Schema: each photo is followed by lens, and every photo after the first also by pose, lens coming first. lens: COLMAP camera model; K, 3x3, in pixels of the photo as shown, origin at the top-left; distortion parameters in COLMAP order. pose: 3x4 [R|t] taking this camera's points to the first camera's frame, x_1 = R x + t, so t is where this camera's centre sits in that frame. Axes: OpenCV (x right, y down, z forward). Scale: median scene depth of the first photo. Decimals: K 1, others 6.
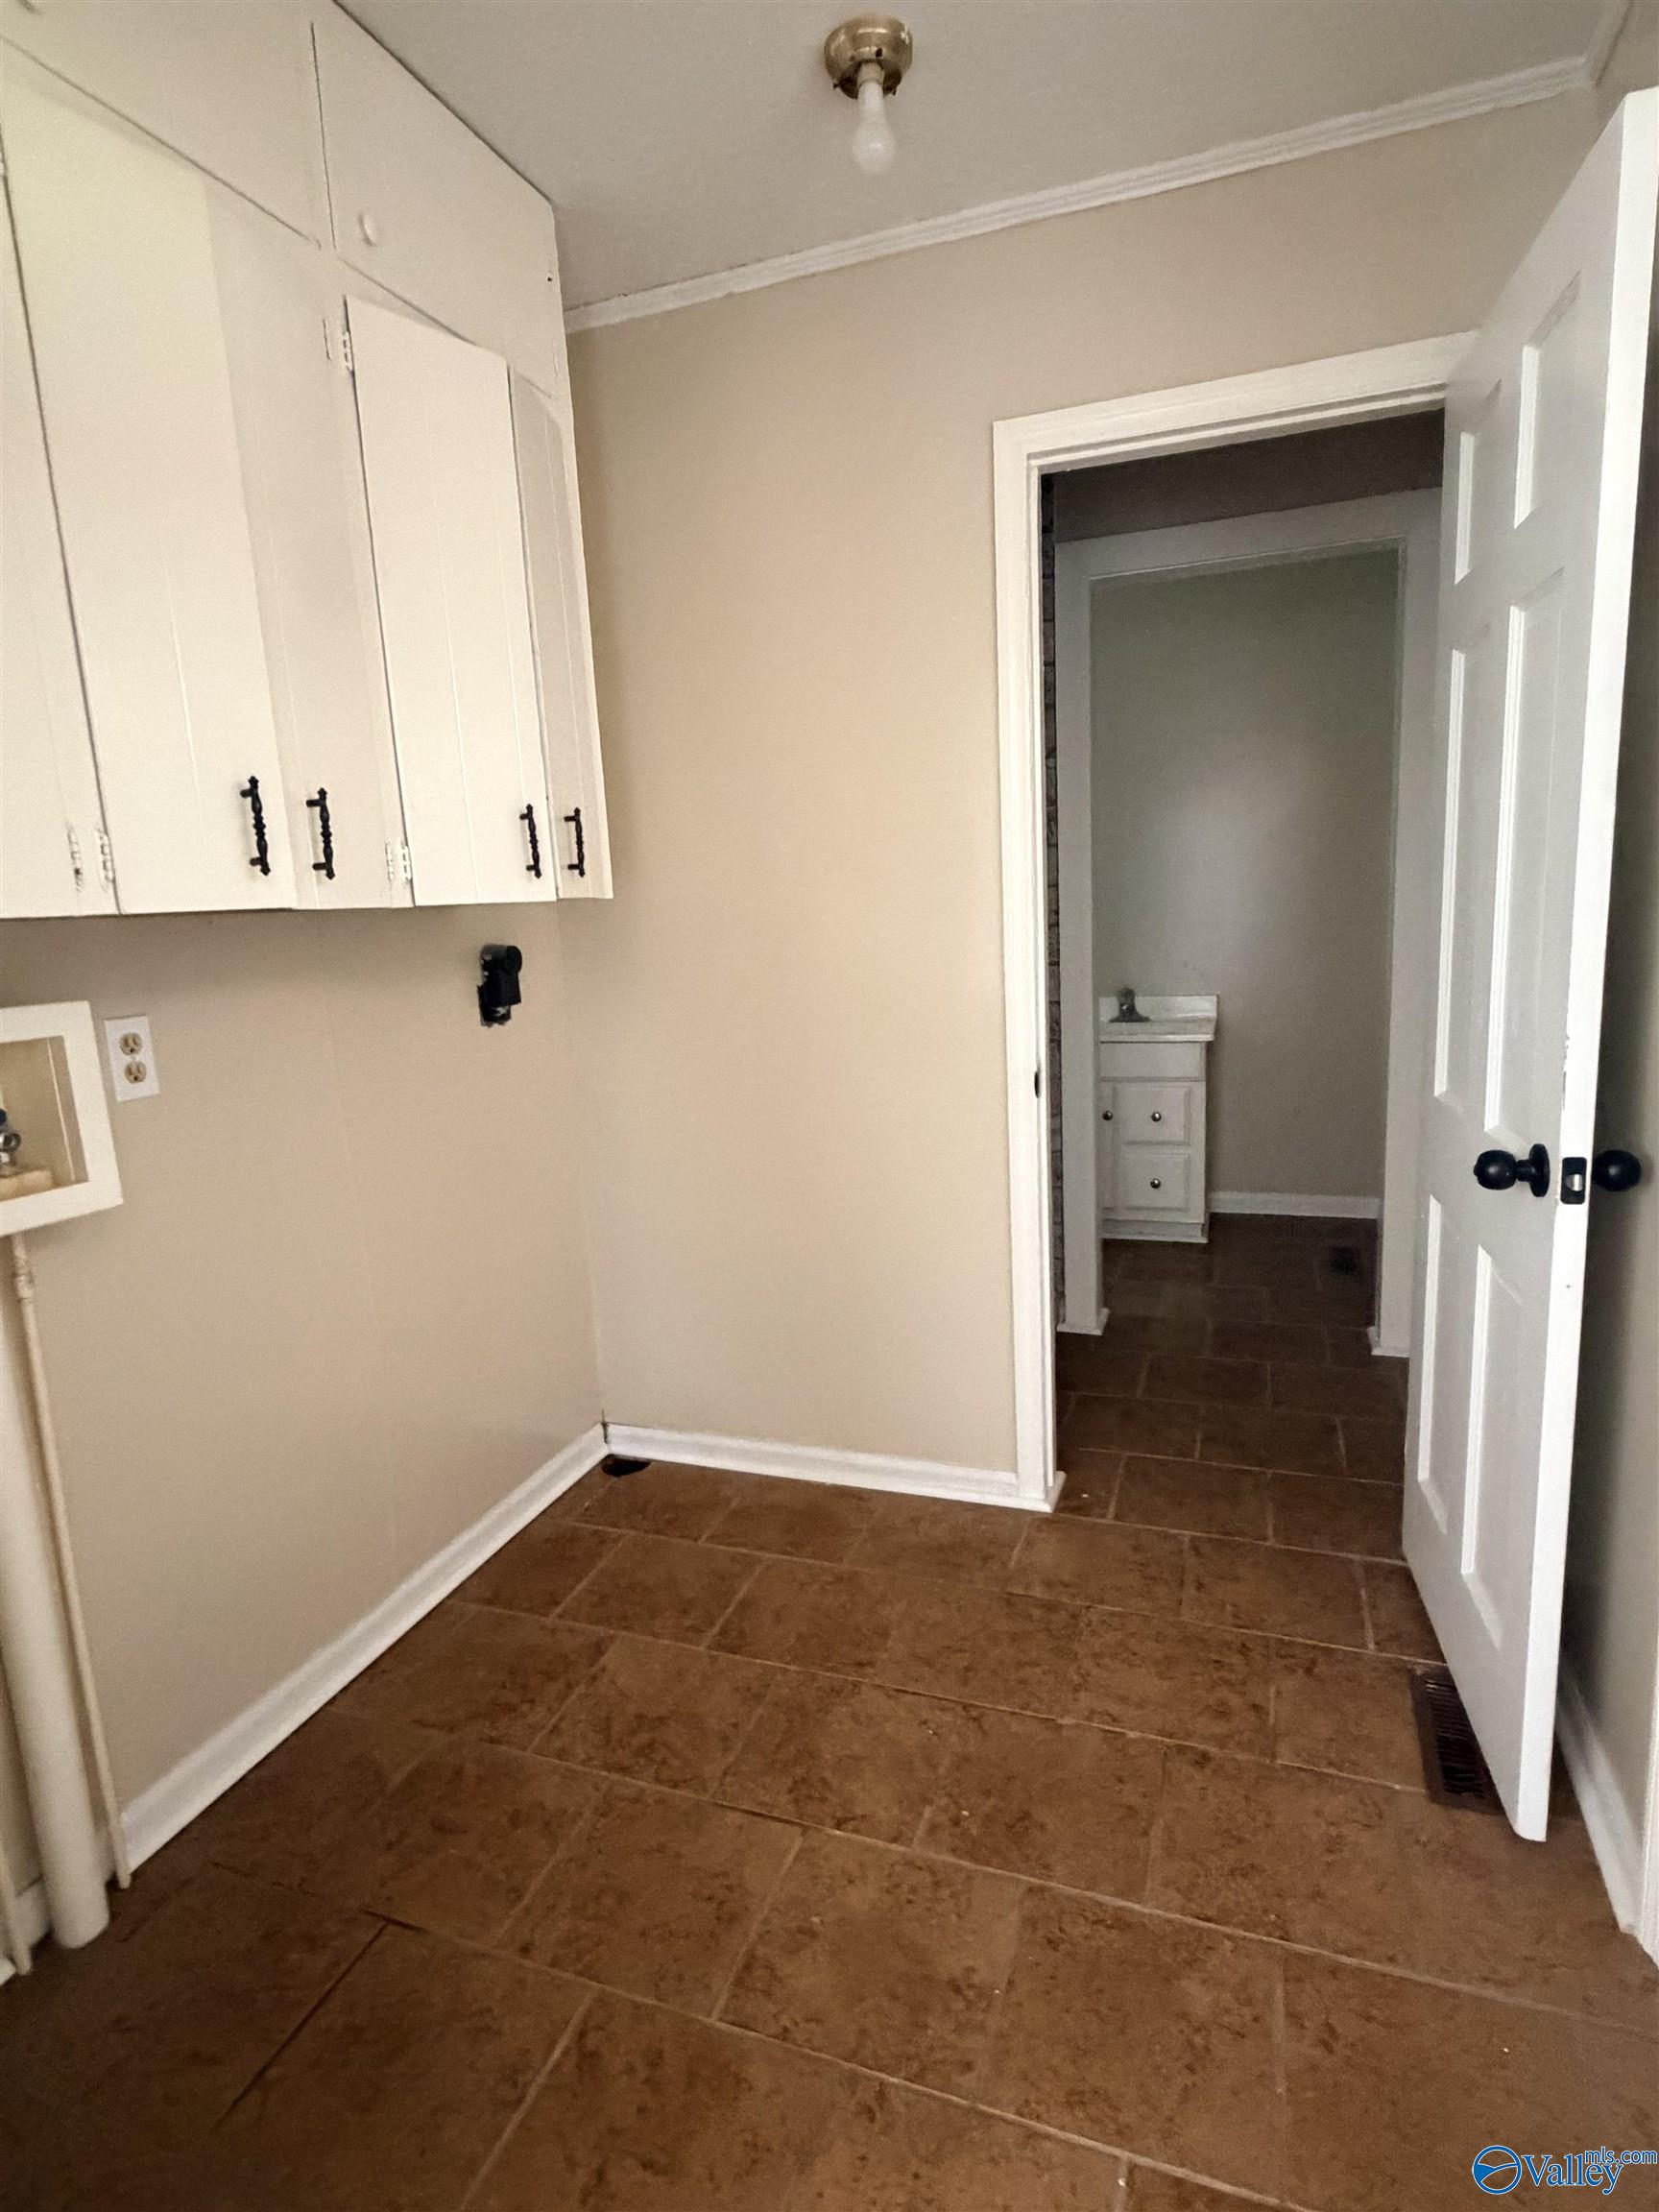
lens RADIAL K [[1178.8, 0, 817.0], [0, 1178.8, 1091.4], [0, 0, 1]] dist [-0.001114, 0.001320]
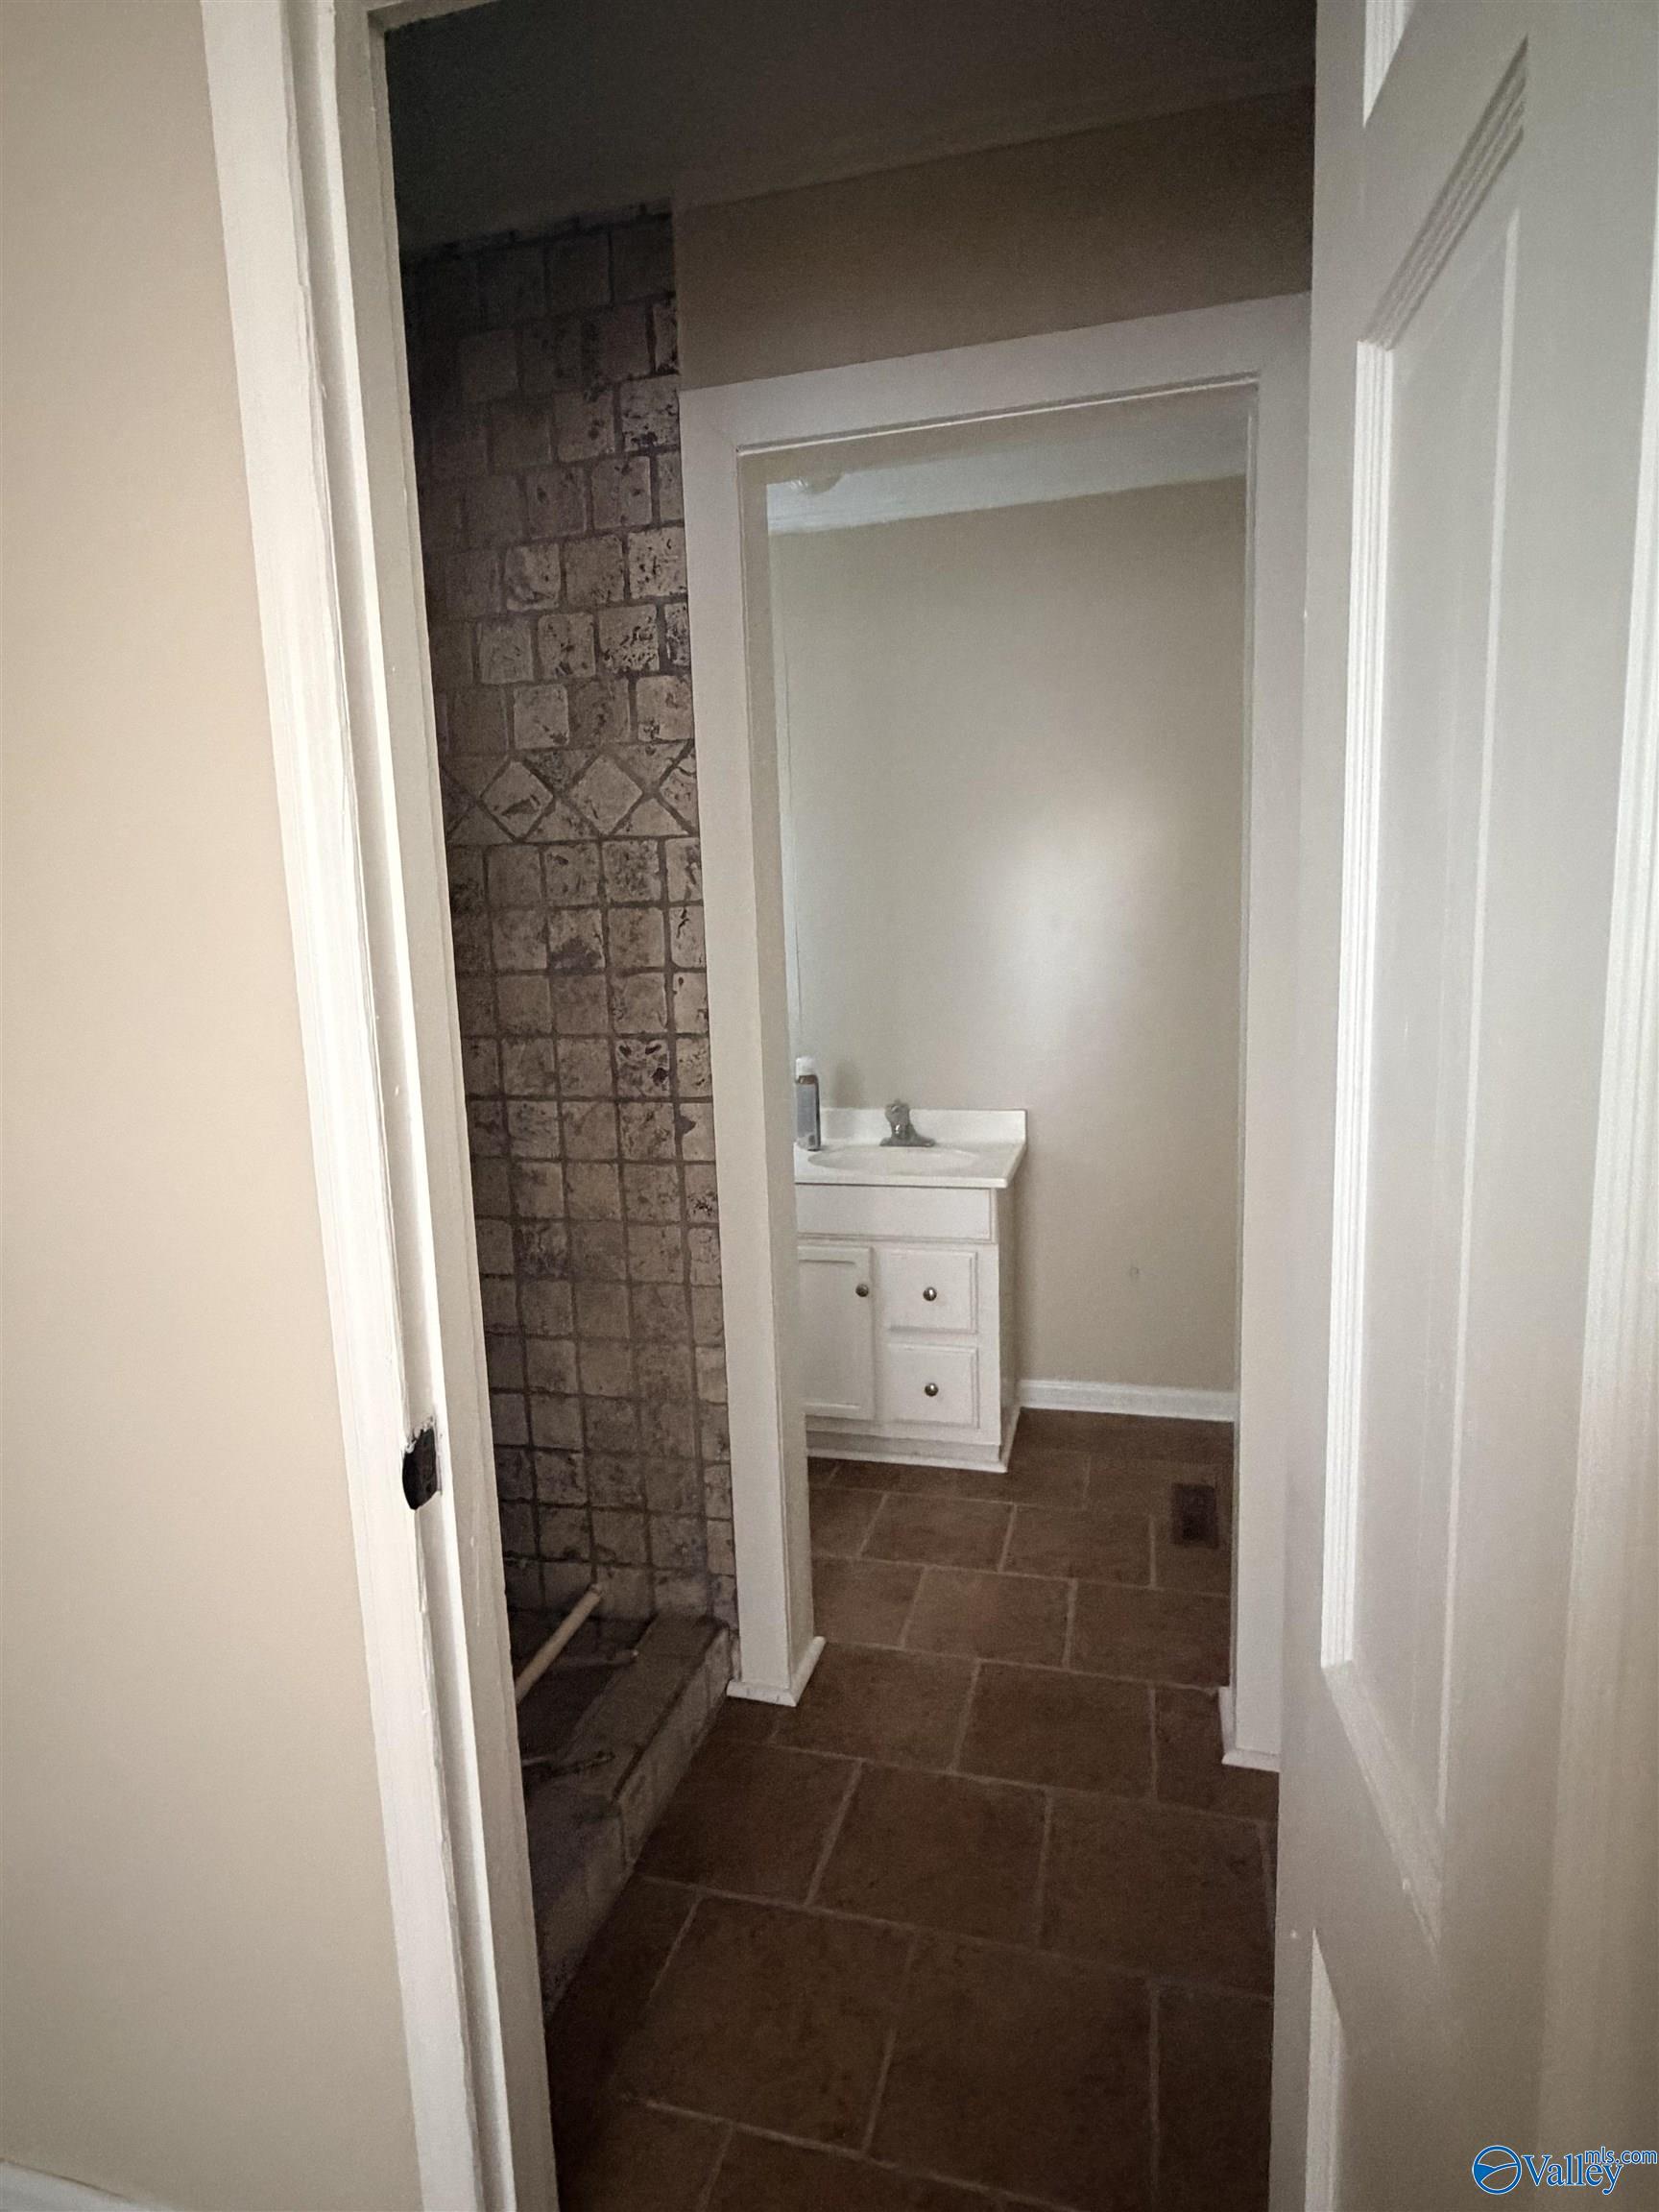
lens RADIAL K [[1178.8, 0, 817.0], [0, 1178.8, 1091.4], [0, 0, 1]] dist [-0.001114, 0.001320]
pose [[0.996112, 0.010179, 0.087509, 0.159798], [-0.006977, 0.999298, -0.036818, -0.070877], [-0.087822, 0.036065, 0.995483, 0.313392]]
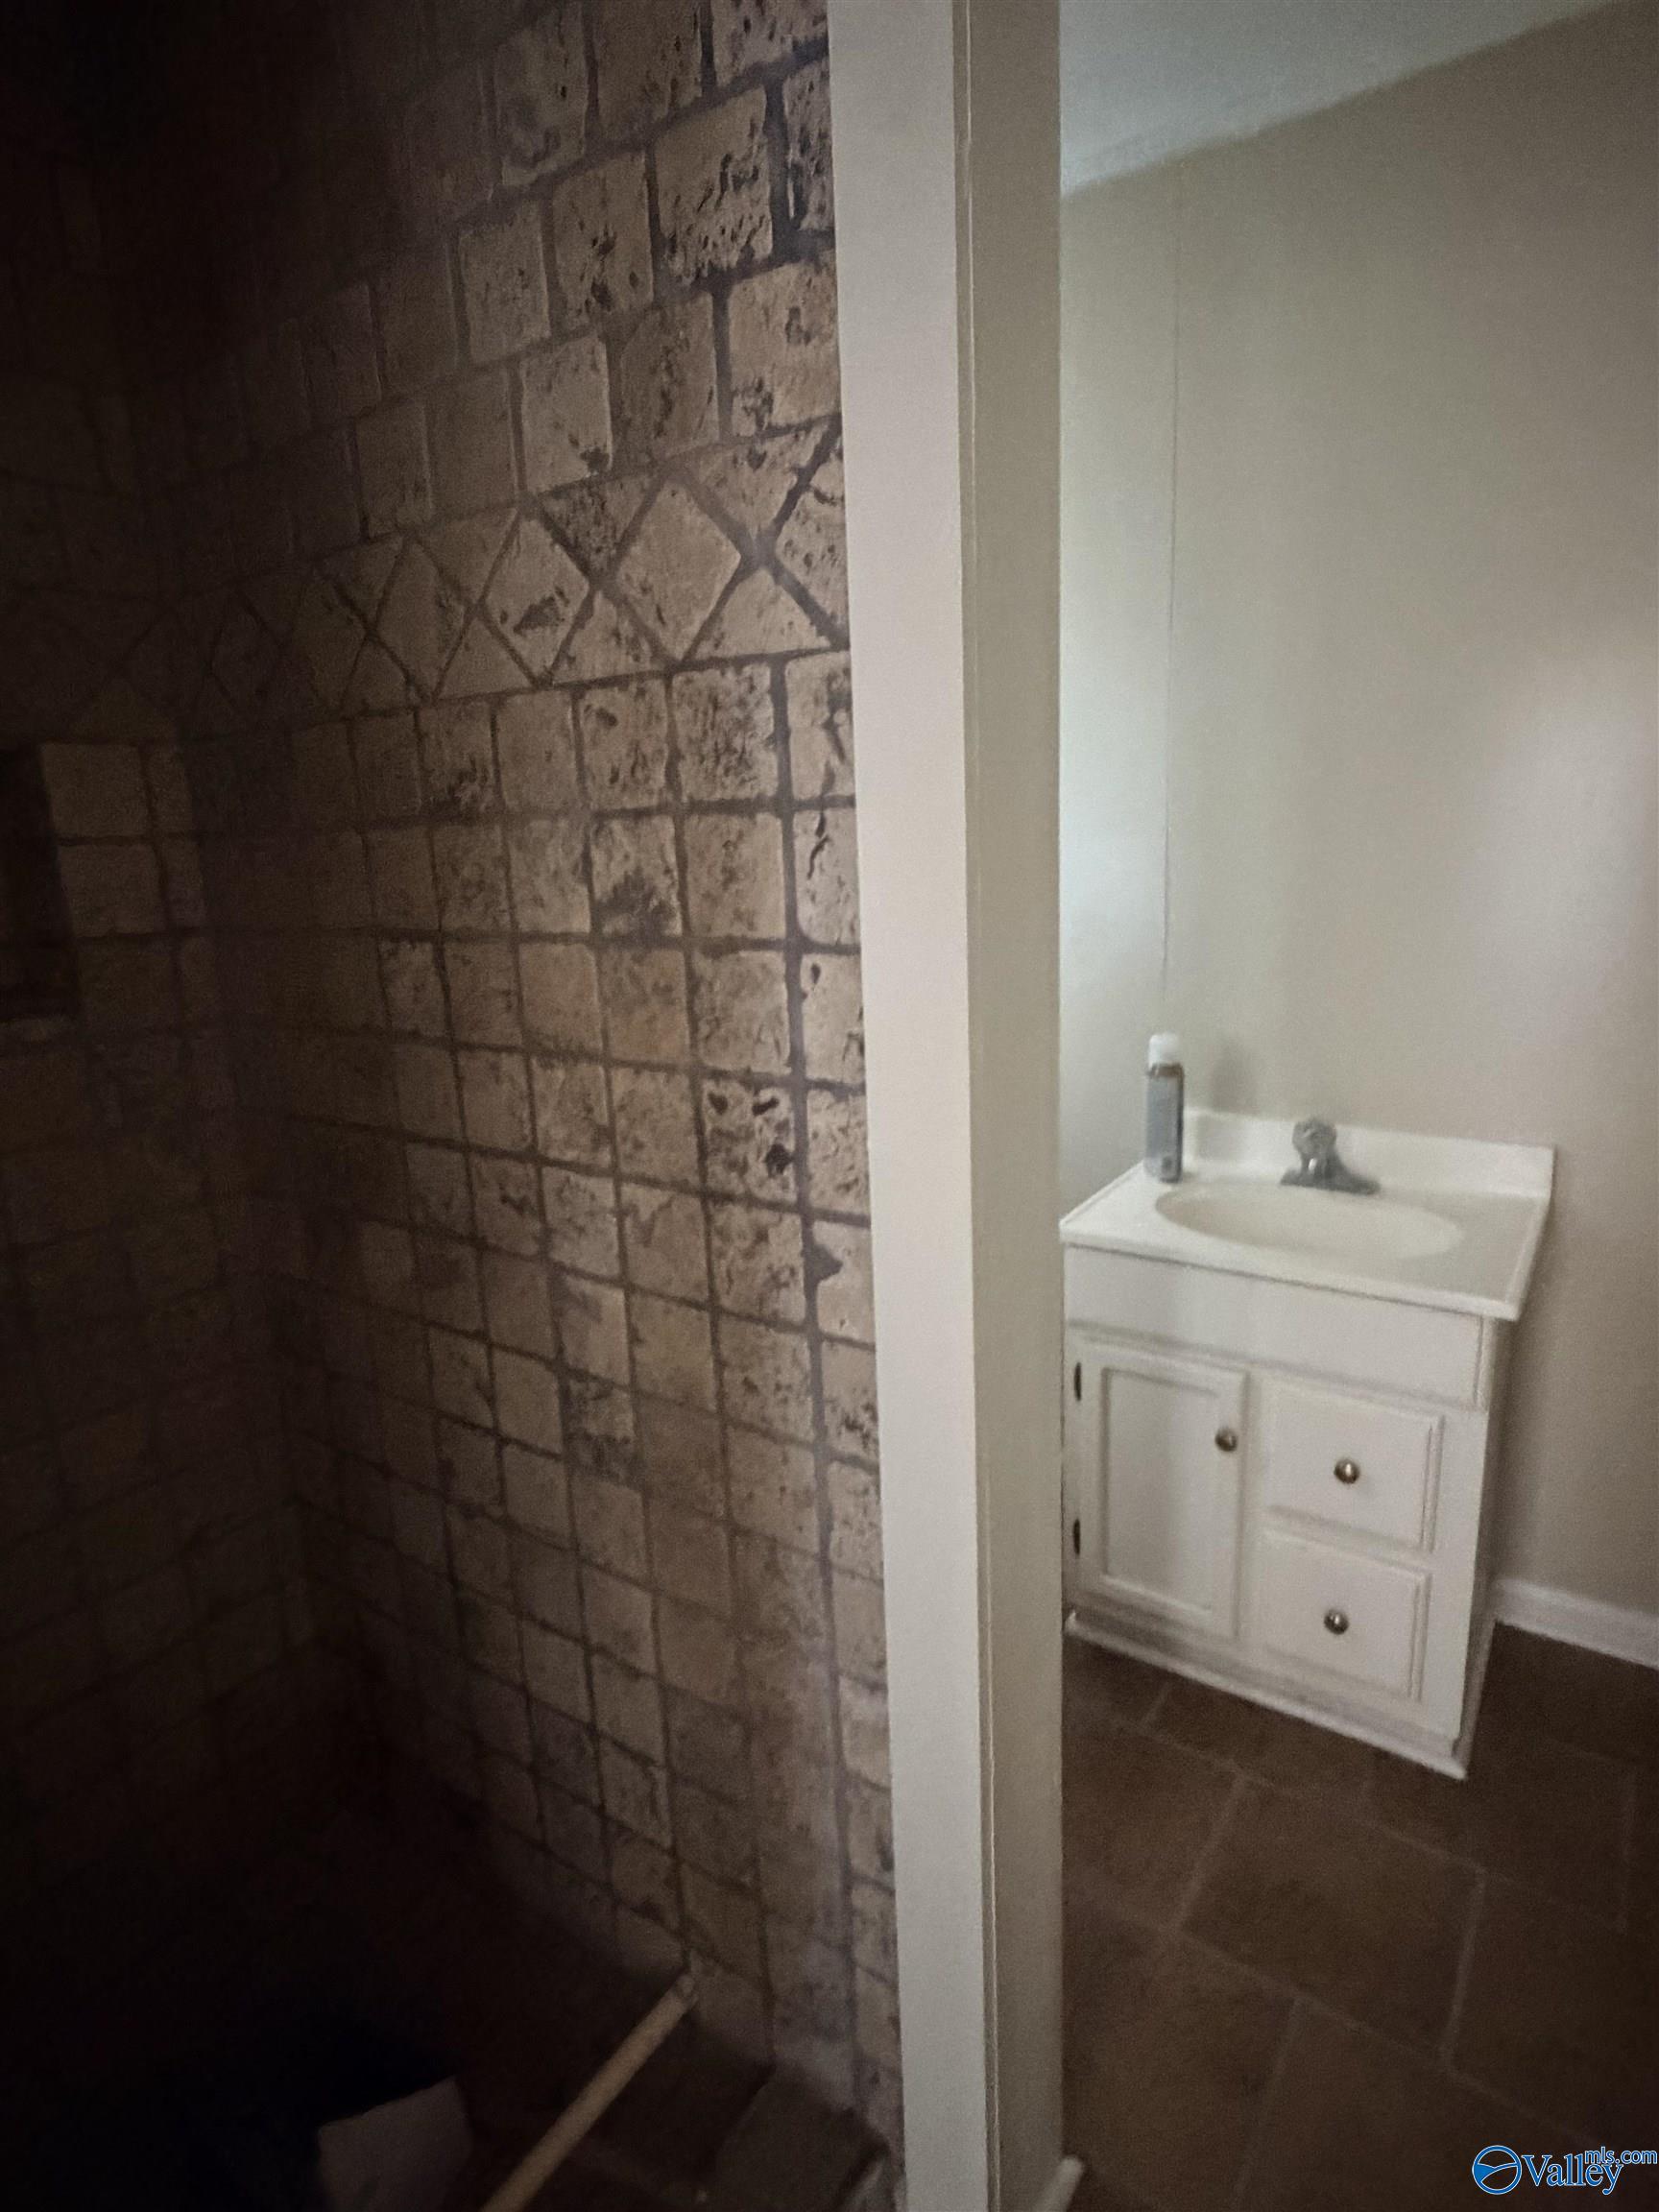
lens RADIAL K [[1178.8, 0, 817.0], [0, 1178.8, 1091.4], [0, 0, 1]] dist [-0.001114, 0.001320]
pose [[0.965799, 0.071181, -0.249332, 0.203841], [-0.054949, 0.995928, 0.071474, -0.125885], [0.253404, -0.055329, 0.965777, 0.573234]]
